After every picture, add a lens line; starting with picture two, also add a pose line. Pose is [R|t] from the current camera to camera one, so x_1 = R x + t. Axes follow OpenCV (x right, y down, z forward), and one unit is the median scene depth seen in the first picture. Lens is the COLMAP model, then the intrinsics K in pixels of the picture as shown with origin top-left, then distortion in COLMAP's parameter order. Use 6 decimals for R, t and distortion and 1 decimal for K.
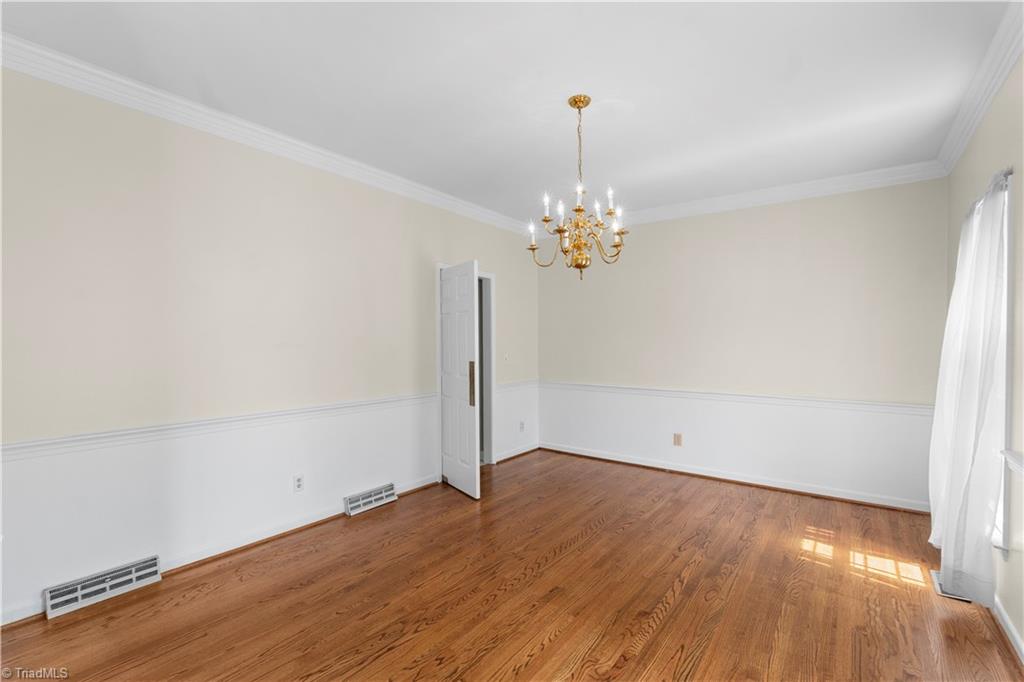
lens RADIAL K [[453.3, 0, 509.3], [0, 453.3, 340.0], [0, 0, 1]] dist [-0.009482, -0.000535]
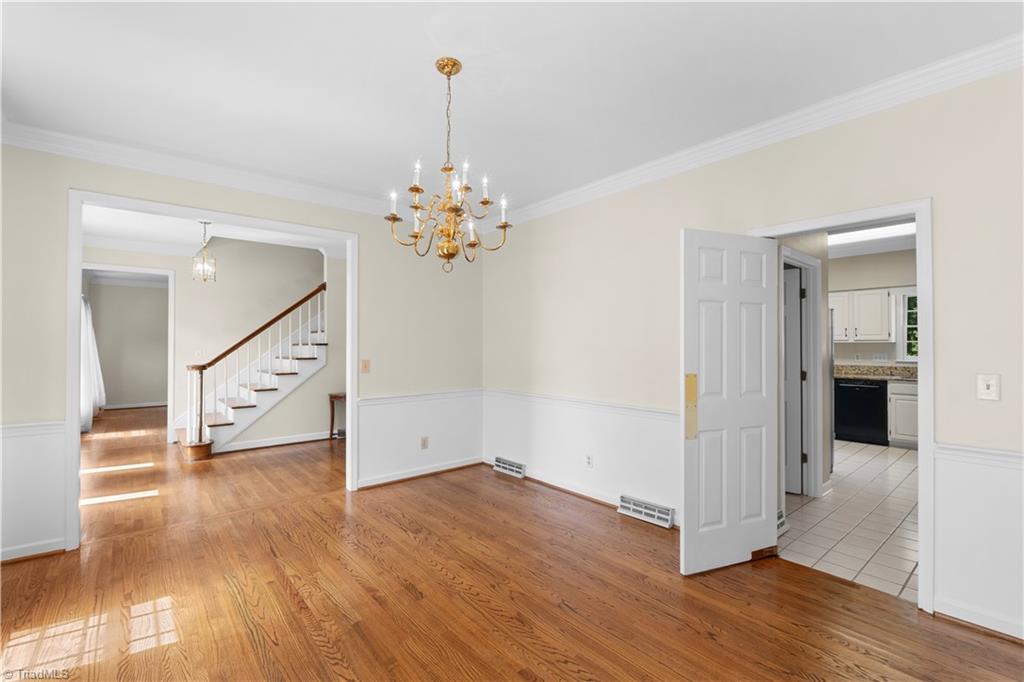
lens RADIAL K [[453.3, 0, 509.5], [0, 453.3, 344.0], [0, 0, 1]] dist [-0.009482, -0.000535]
pose [[-0.227146, -0.005563, -0.973845, 0.917382], [0.002478, 0.999977, -0.006291, 0.013794], [0.973858, -0.003842, -0.227127, 1.276715]]
